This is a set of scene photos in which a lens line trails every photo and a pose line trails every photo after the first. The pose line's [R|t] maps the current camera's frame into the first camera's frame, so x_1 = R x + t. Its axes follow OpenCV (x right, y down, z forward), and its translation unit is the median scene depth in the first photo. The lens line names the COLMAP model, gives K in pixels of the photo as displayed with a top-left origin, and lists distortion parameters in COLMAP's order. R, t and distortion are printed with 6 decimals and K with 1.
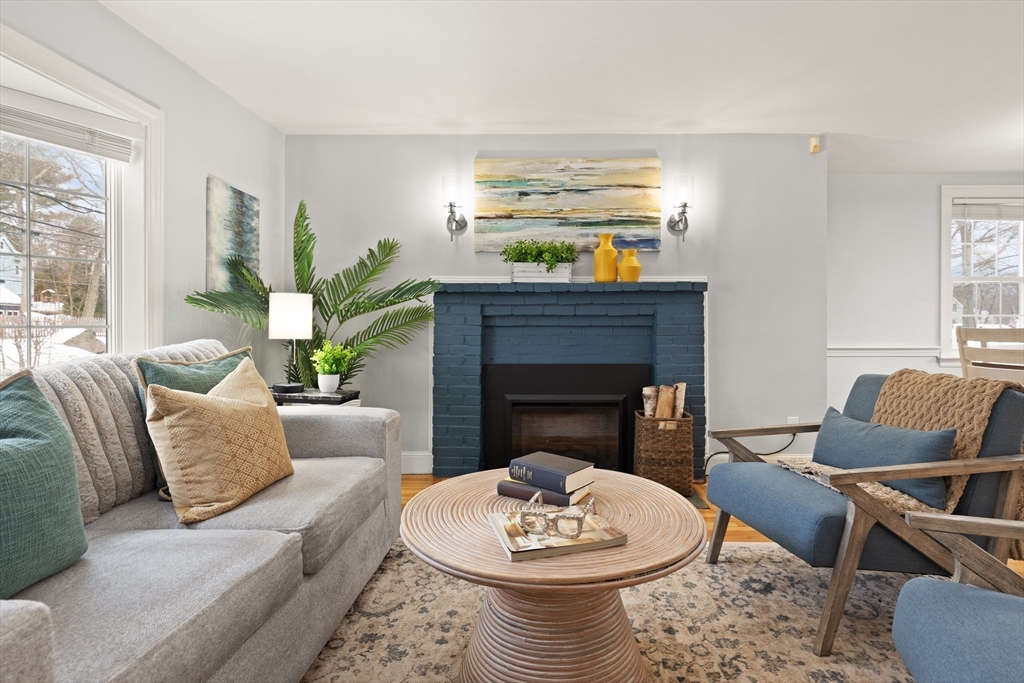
lens RADIAL K [[530.1, 0, 532.6], [0, 530.1, 324.4], [0, 0, 1]] dist [-0.002634, 0.000174]
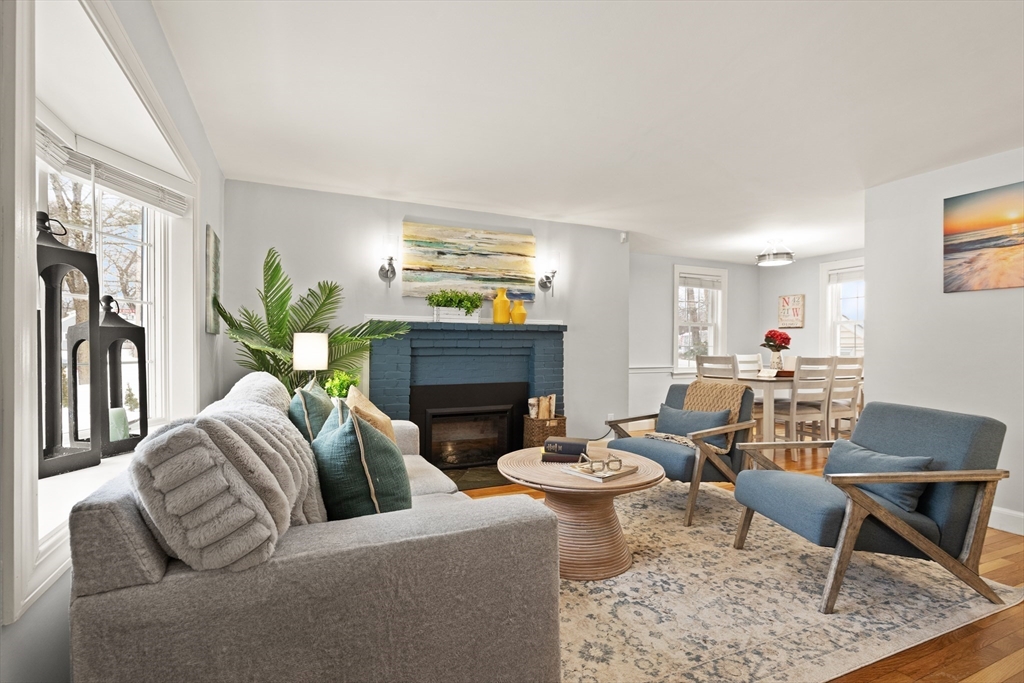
lens RADIAL K [[498.8, 0, 523.1], [0, 498.8, 347.1], [0, 0, 1]] dist [0.001095, -0.000523]
pose [[0.896408, 0.002449, 0.443223, -0.393103], [-0.003895, 0.999990, 0.002353, -0.021798], [-0.443213, -0.003836, 0.896408, -0.187215]]
